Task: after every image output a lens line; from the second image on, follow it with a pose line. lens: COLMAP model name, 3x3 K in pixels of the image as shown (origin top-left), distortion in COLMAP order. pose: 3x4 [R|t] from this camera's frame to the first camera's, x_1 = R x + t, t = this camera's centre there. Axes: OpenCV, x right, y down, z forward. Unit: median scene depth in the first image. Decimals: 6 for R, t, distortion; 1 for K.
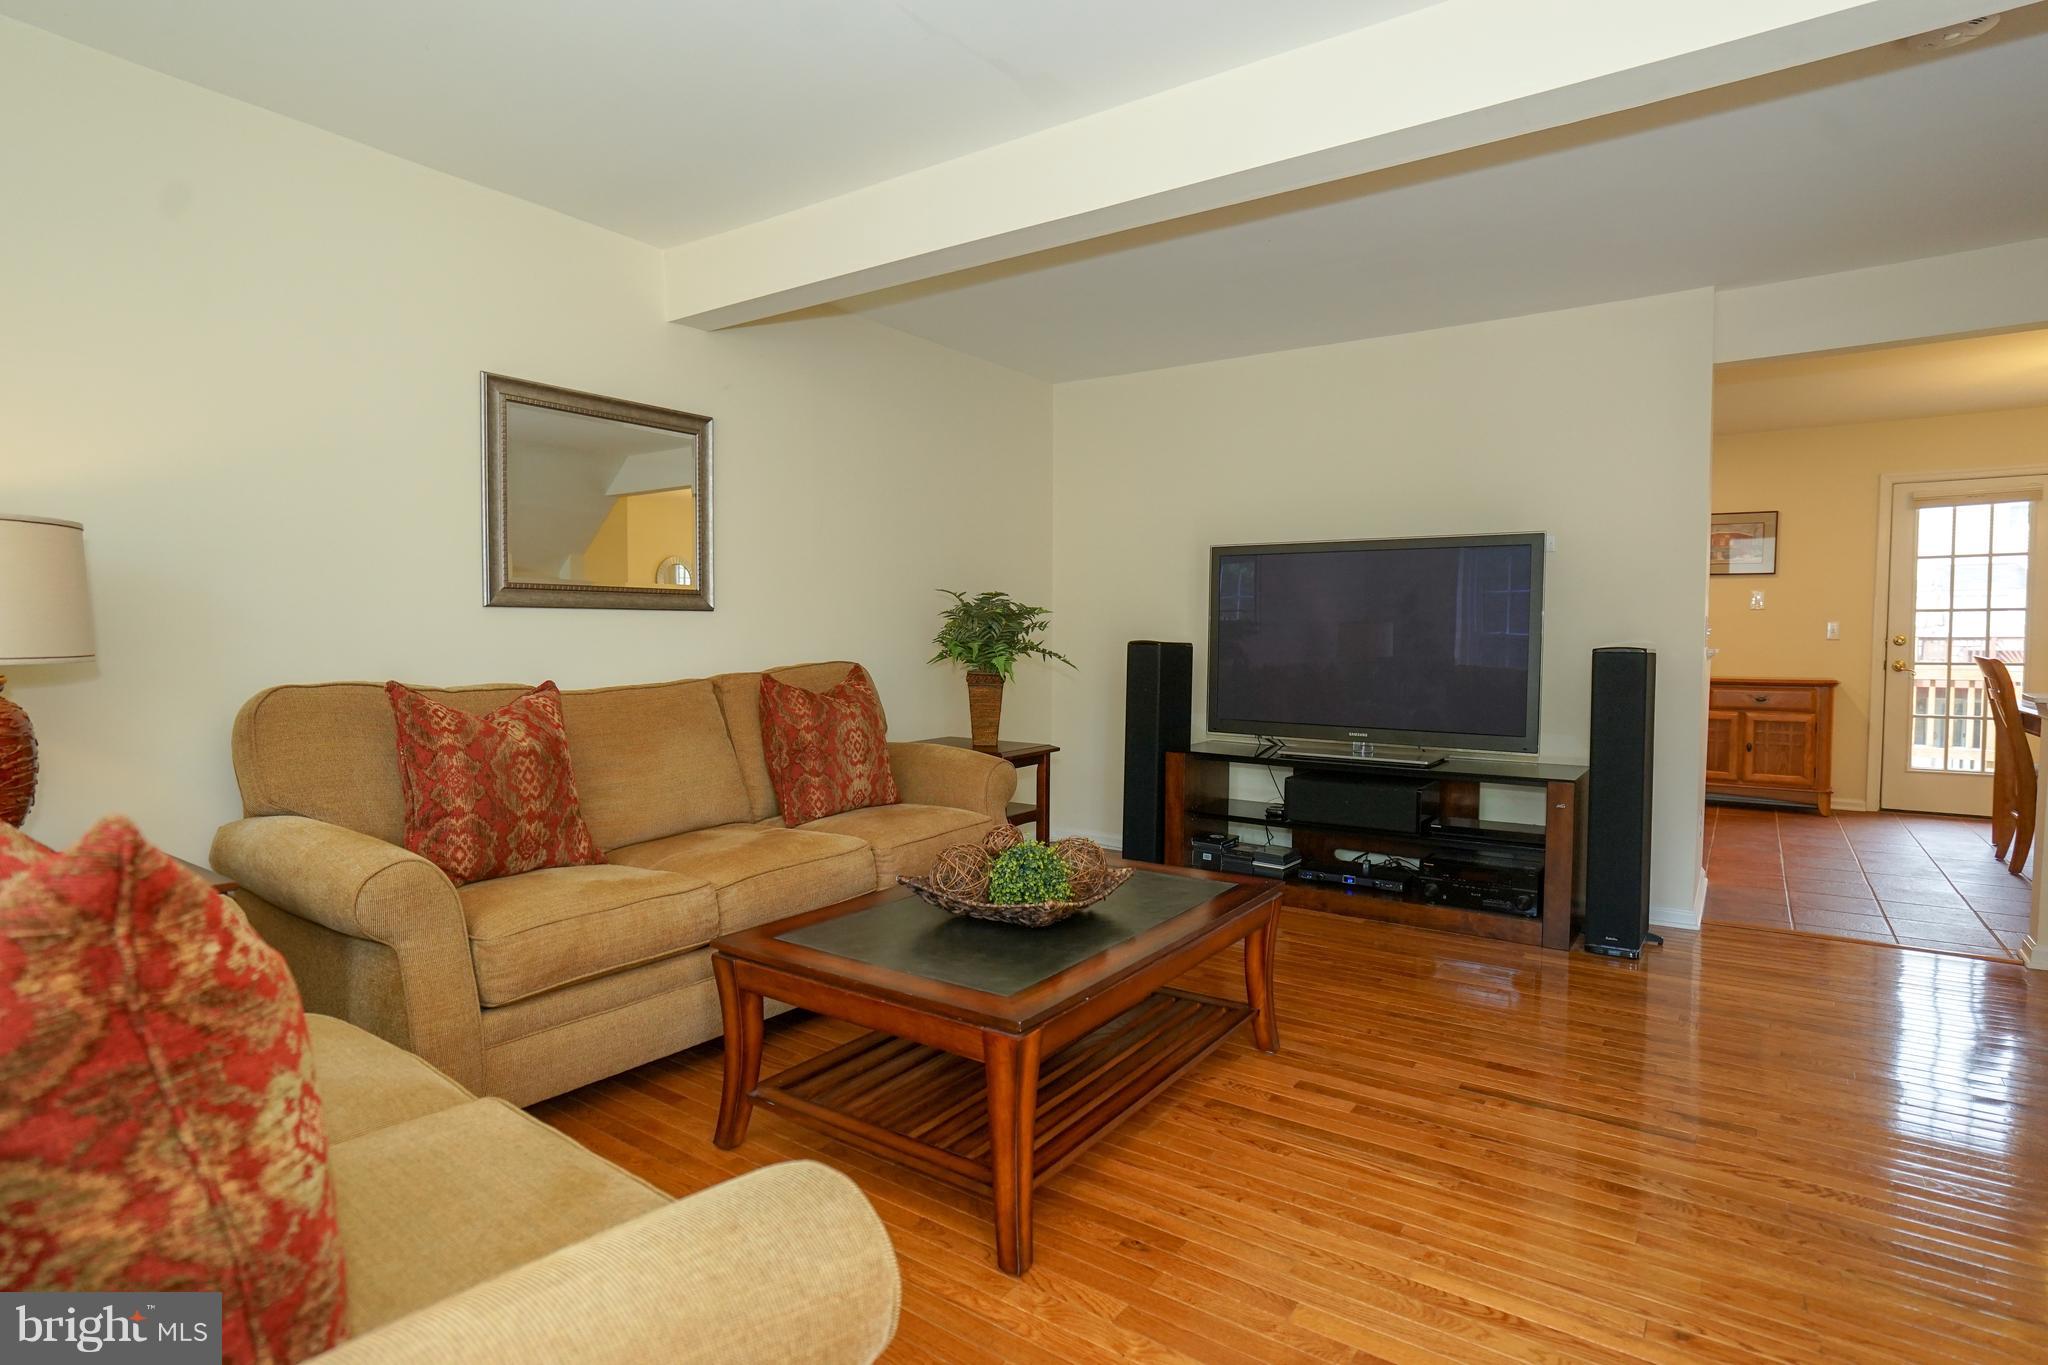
lens RADIAL K [[1083.0, 0, 1009.6], [0, 1083.0, 675.4], [0, 0, 1]] dist [-0.032355, 0.017313]
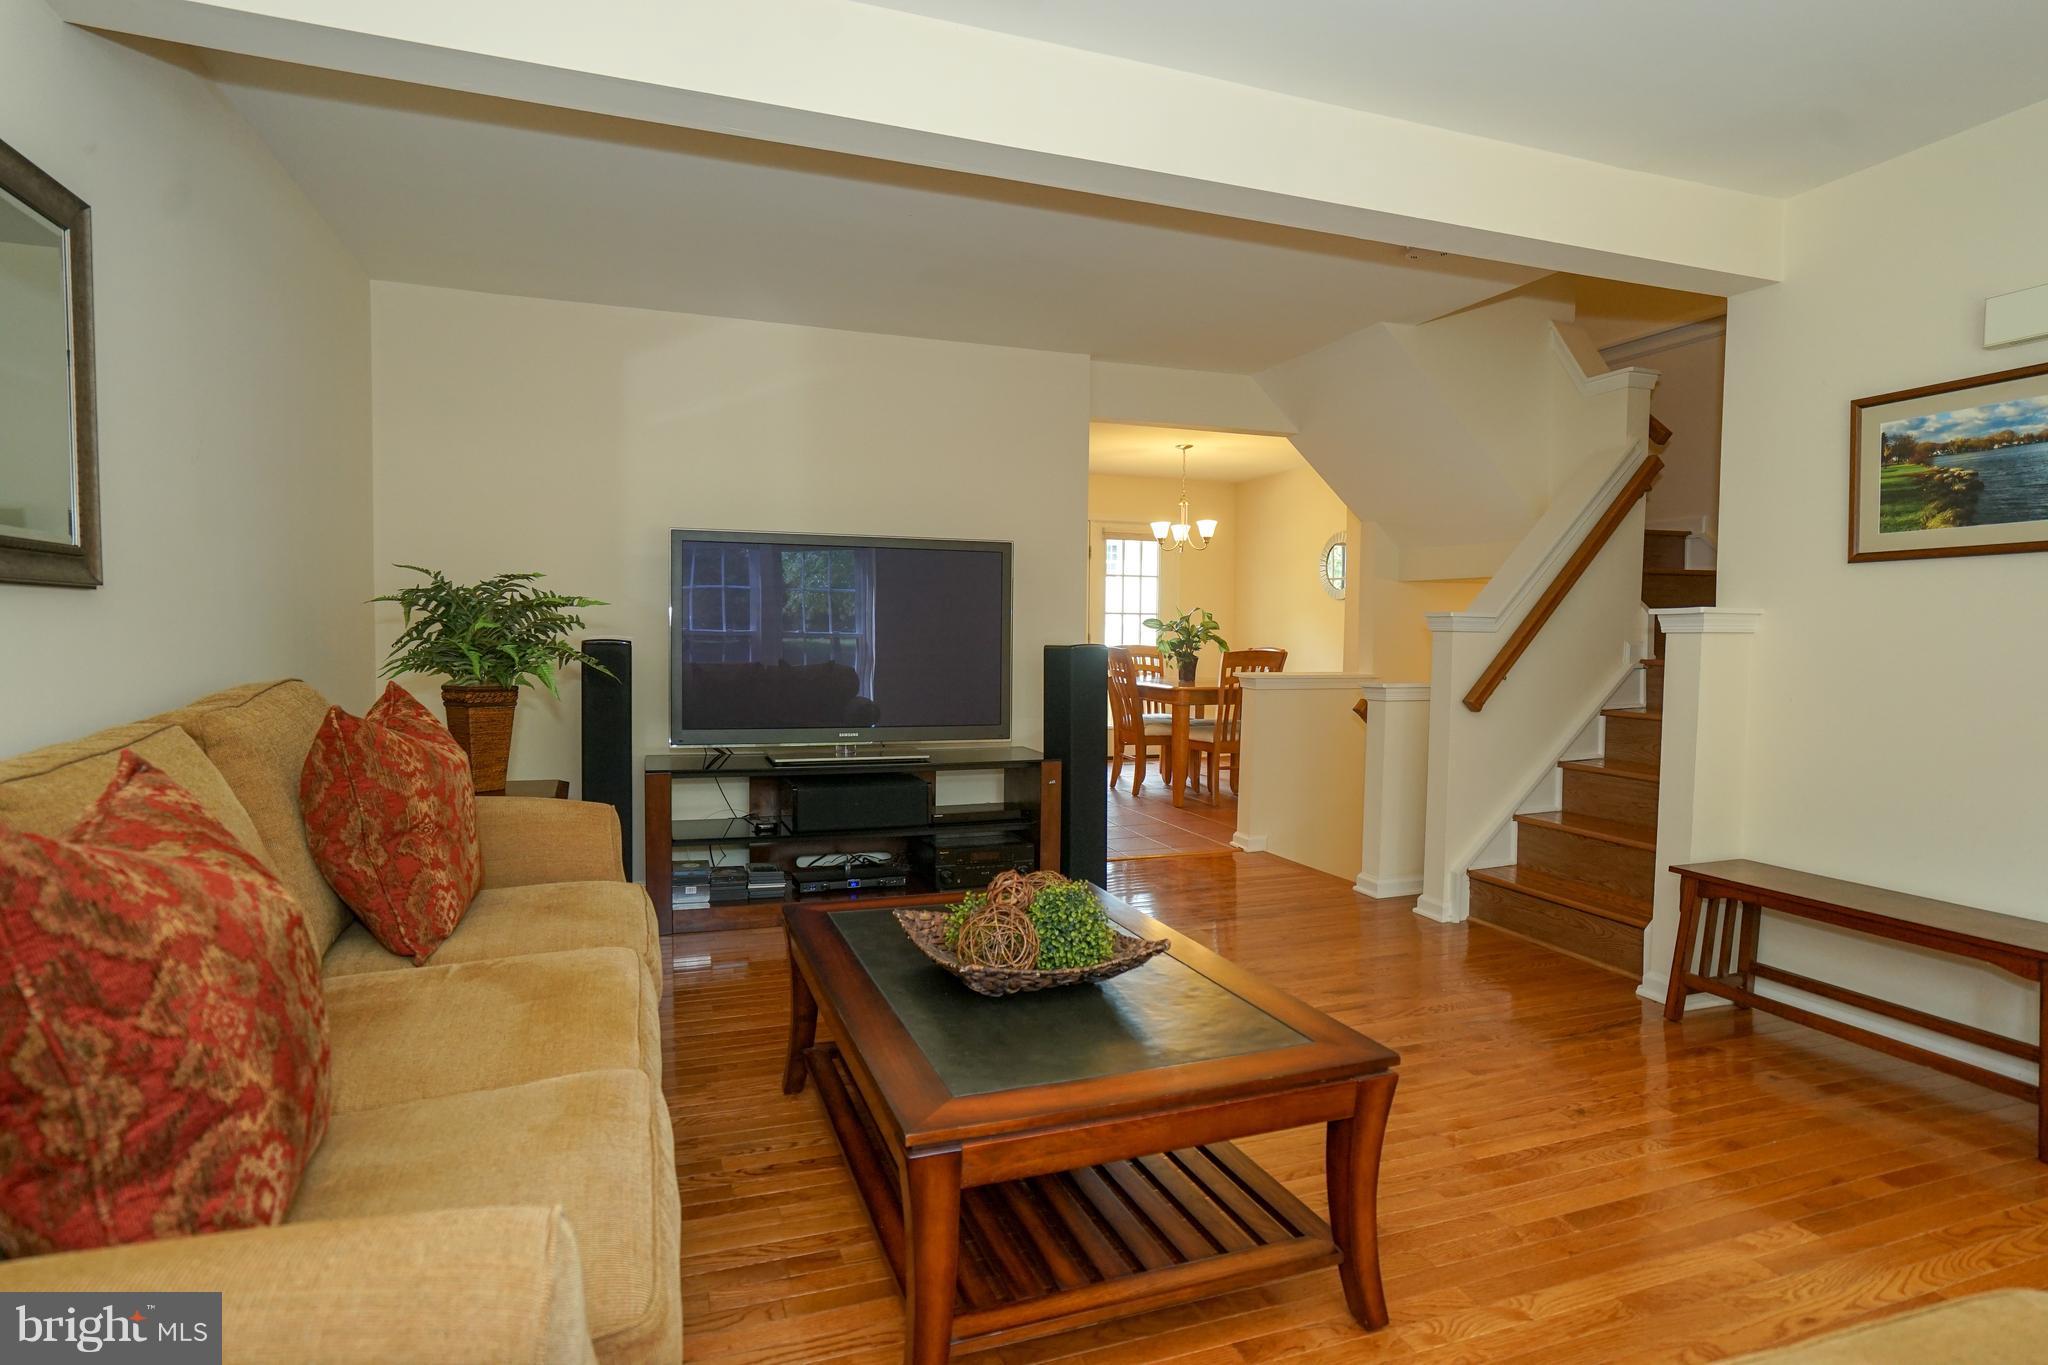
lens RADIAL K [[1083.0, 0, 1024.7], [0, 1083.0, 685.8], [0, 0, 1]] dist [-0.032355, 0.017313]
pose [[0.548827, -0.040166, 0.834970, -0.441113], [0.023649, 0.999191, 0.032521, -0.019539], [-0.835601, 0.001898, 0.549333, 0.354525]]
